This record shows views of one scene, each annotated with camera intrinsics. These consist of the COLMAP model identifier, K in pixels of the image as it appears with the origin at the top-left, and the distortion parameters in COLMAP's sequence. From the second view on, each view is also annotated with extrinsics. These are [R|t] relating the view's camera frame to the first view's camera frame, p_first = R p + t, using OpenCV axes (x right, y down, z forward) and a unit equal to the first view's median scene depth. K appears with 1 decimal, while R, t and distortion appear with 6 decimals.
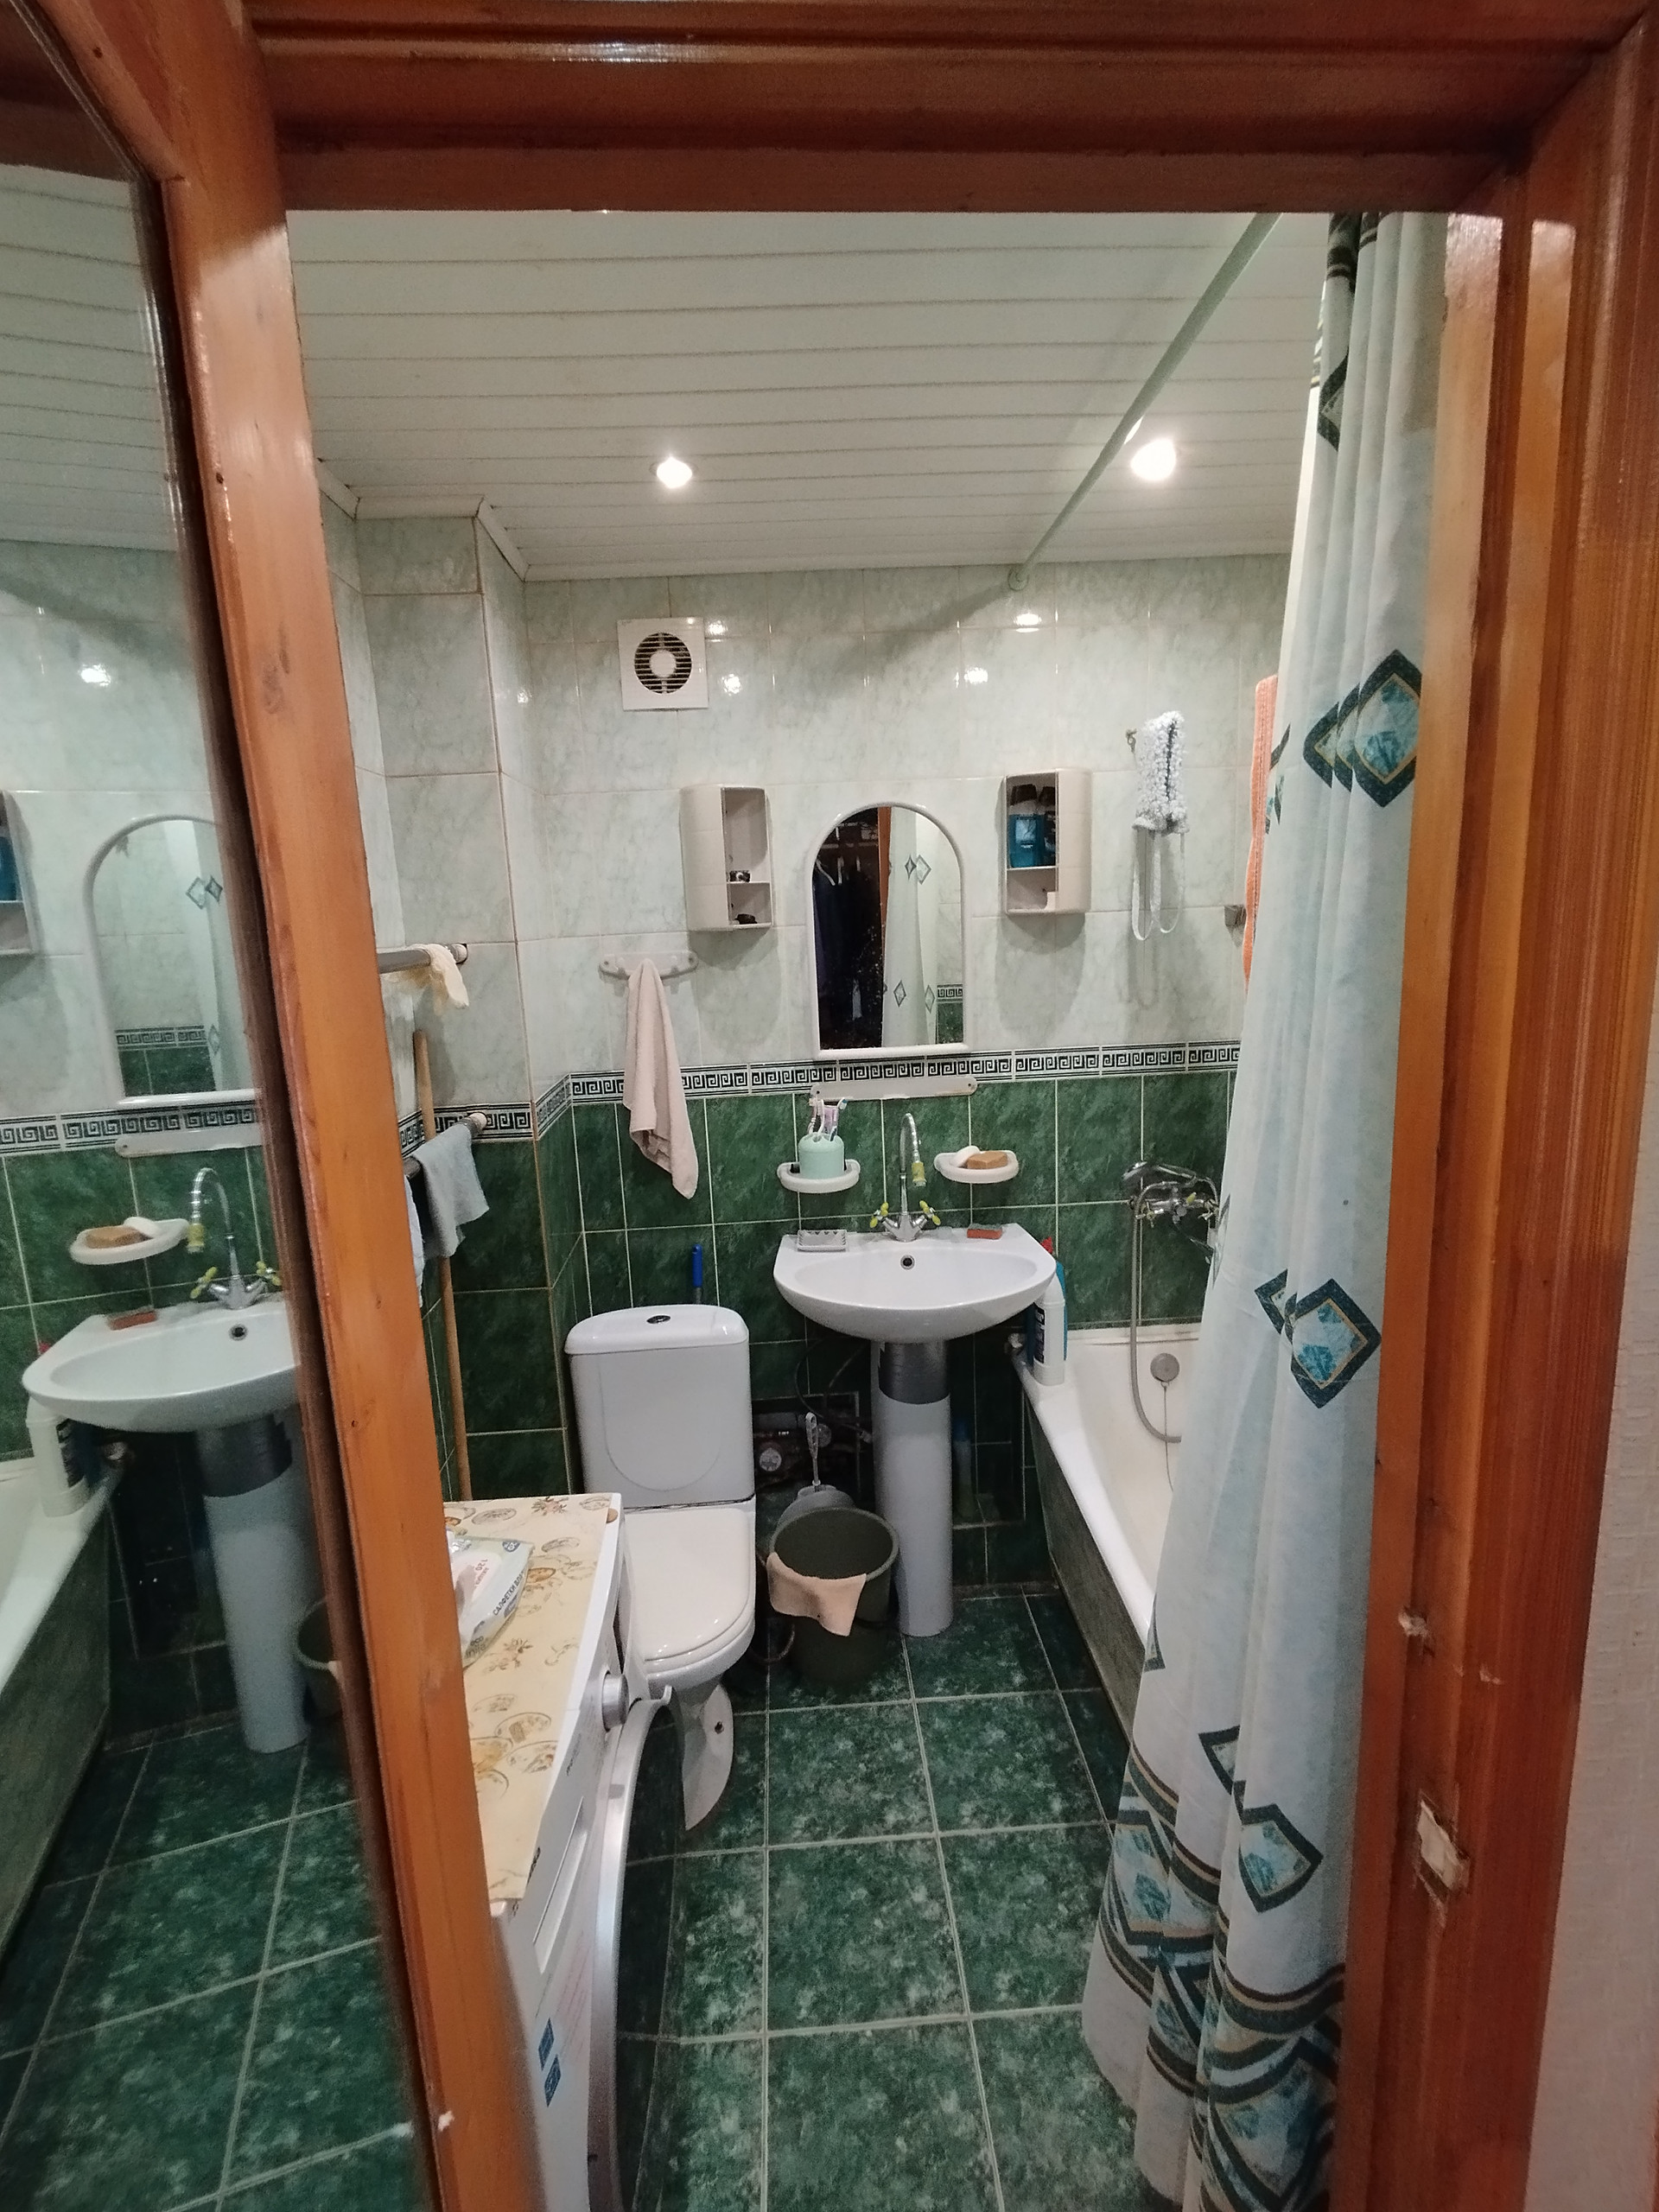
lens RADIAL K [[1061.6, 0, 829.5], [0, 1061.6, 1106.0], [0, 0, 1]] dist [0.010873, -0.000831]
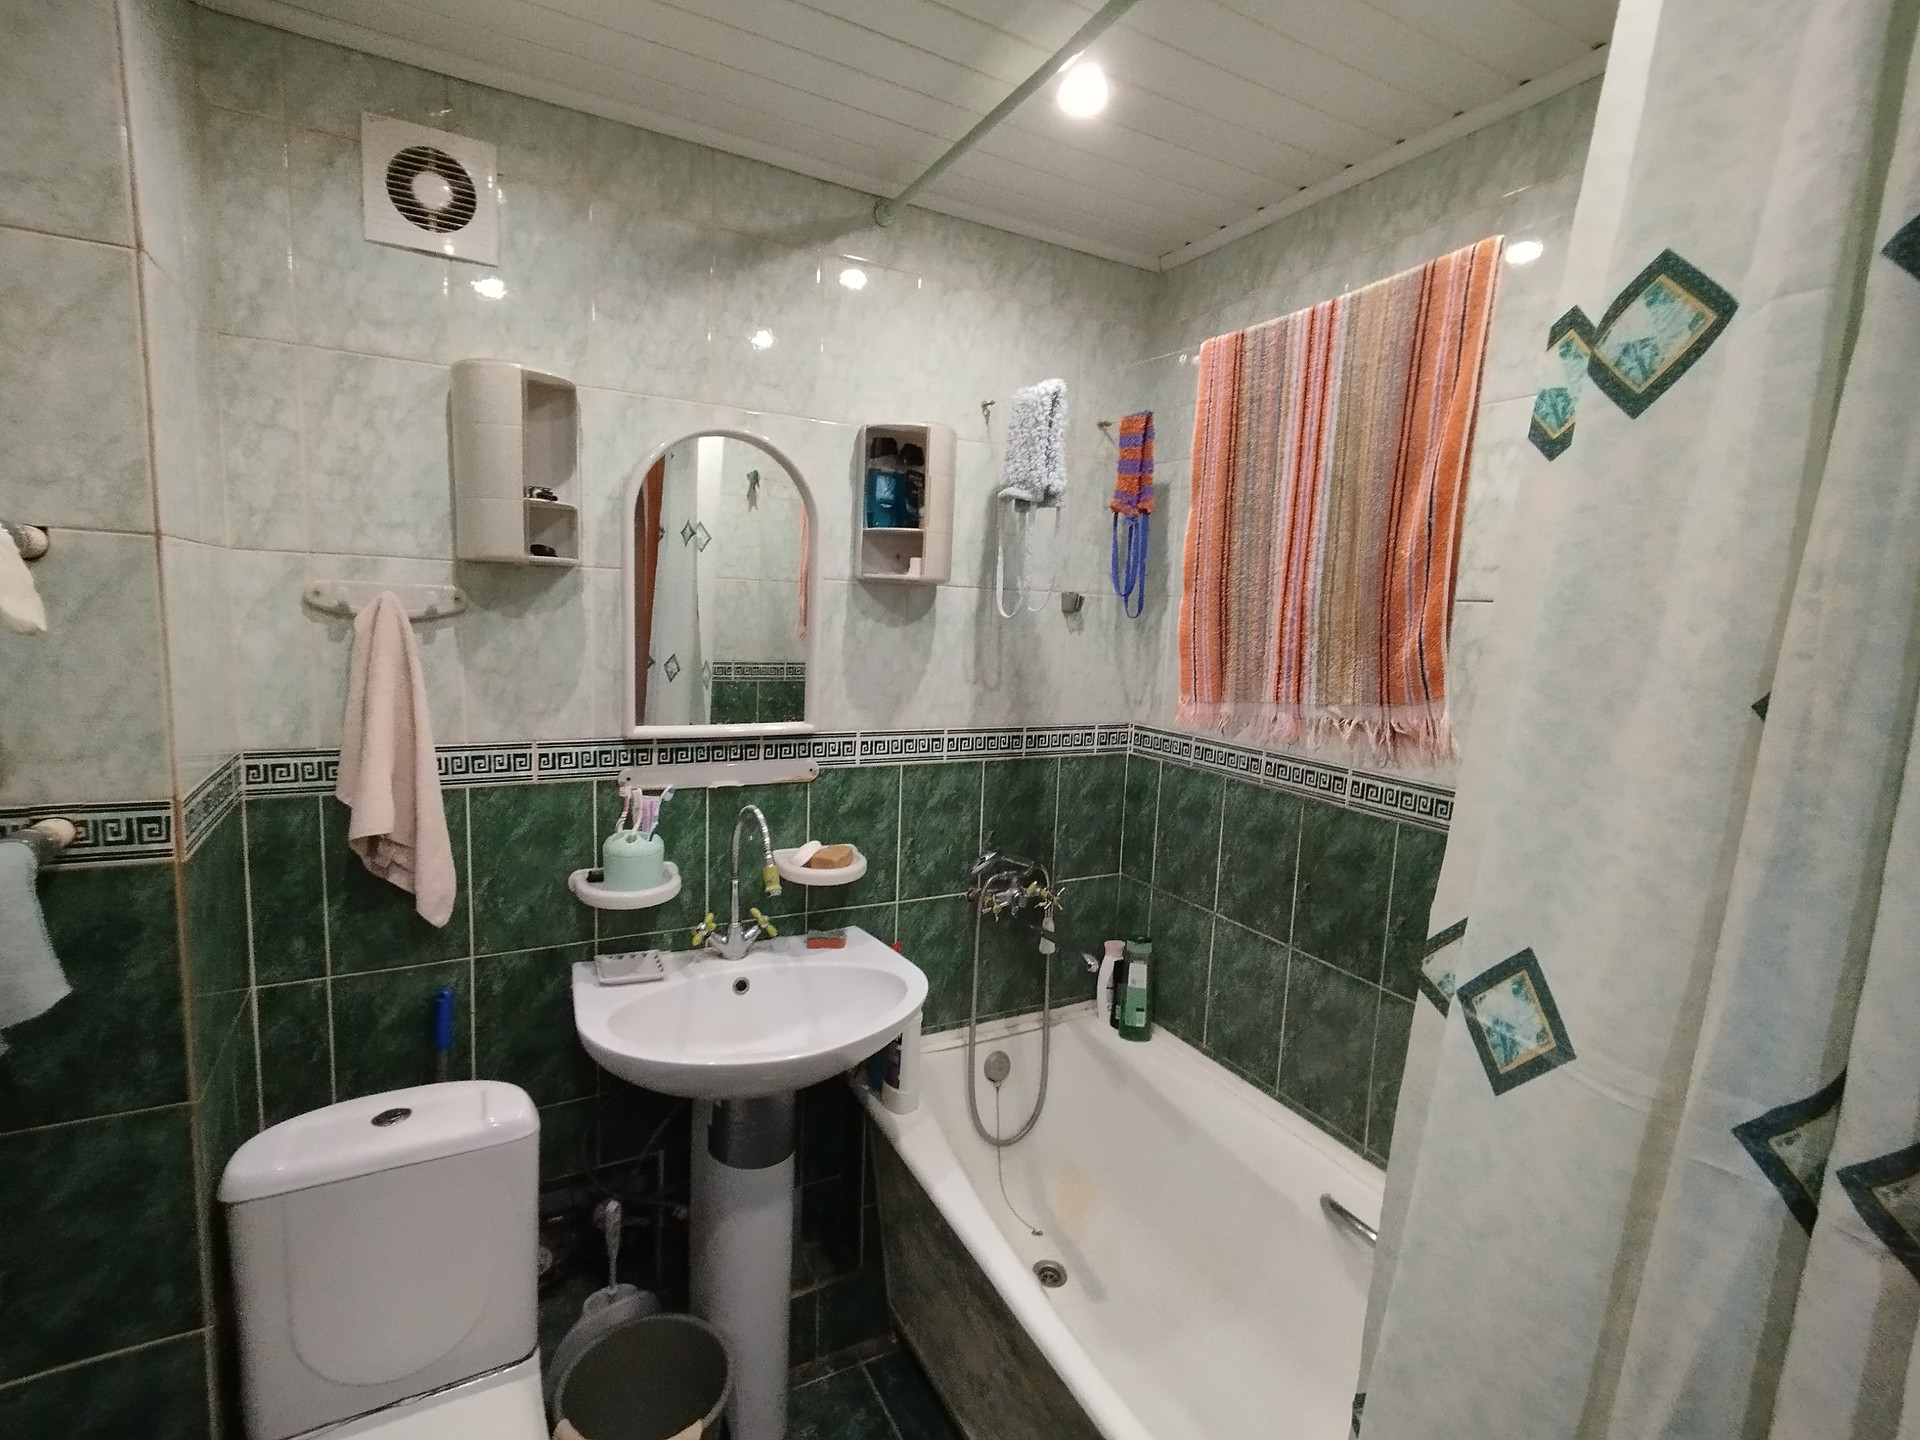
lens RADIAL K [[921.4, 0, 960.0], [0, 921.4, 720.0], [0, 0, 1]] dist [0.010873, -0.000831]
pose [[0.899042, 0.026434, 0.437064, -0.092971], [0.003475, 0.997714, -0.067491, -0.009602], [-0.437849, 0.062196, 0.896895, 0.274164]]
